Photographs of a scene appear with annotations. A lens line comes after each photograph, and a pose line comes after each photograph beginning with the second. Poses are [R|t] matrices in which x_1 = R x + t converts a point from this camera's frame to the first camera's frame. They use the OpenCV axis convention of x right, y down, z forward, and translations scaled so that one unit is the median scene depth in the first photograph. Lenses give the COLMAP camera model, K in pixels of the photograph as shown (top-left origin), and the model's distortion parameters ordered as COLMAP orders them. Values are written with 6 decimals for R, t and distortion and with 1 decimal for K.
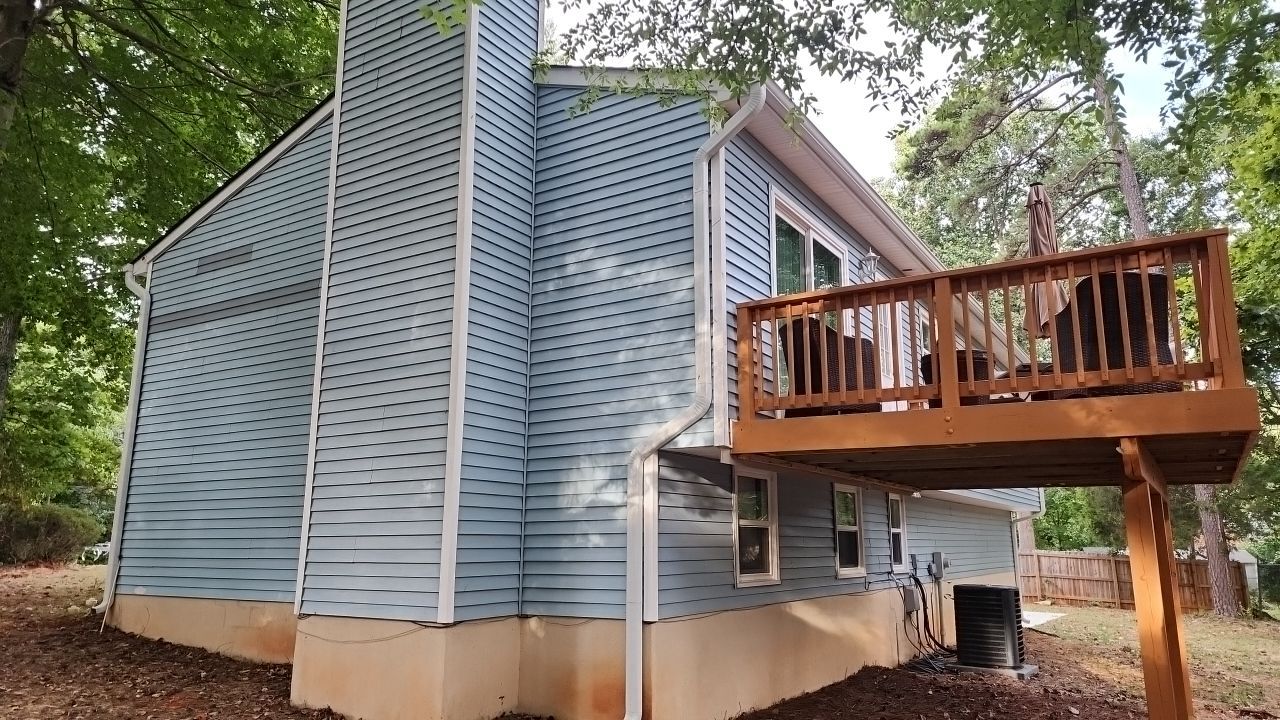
lens RADIAL K [[857.9, 0, 640.0], [0, 857.9, 360.0], [0, 0, 1]] dist [0.050931, -0.001052]
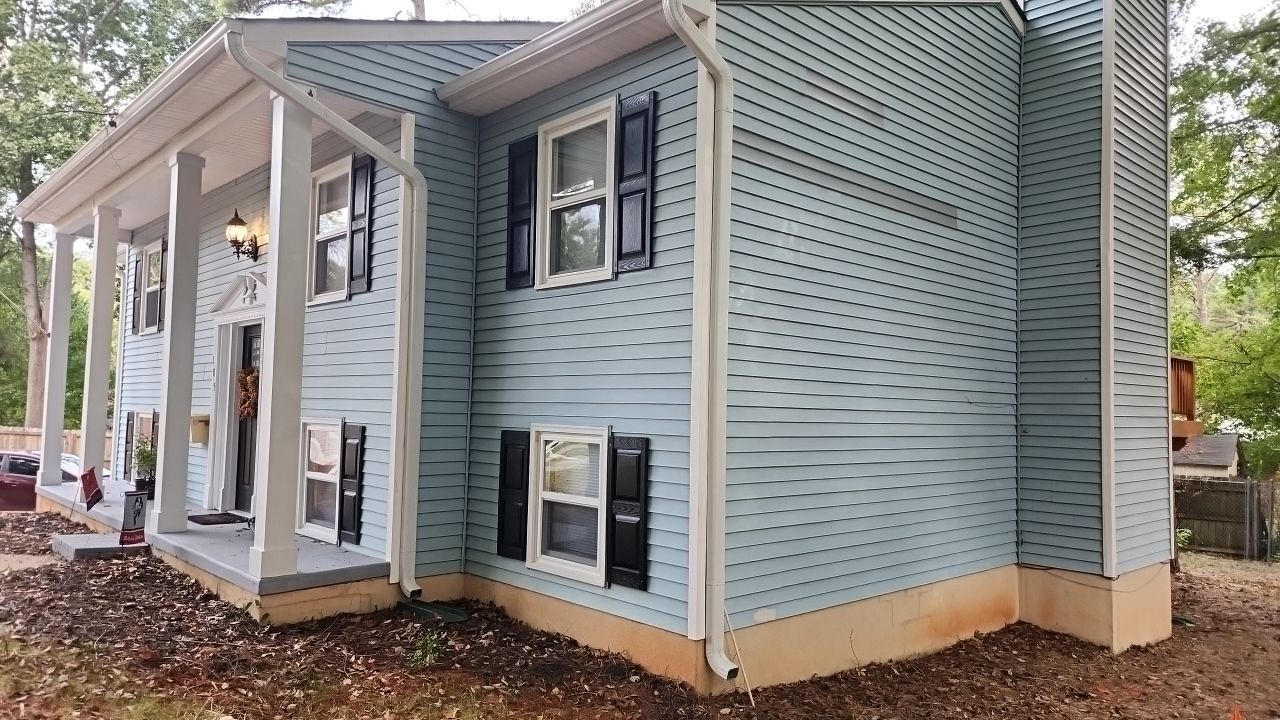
lens RADIAL K [[857.9, 0, 640.0], [0, 857.9, 360.0], [0, 0, 1]] dist [0.050931, -0.001052]
pose [[0.254556, 0.058344, 0.965296, -1.293108], [-0.221482, 0.975164, -0.000534, 0.125423], [-0.941354, -0.213660, 0.261156, 1.062066]]
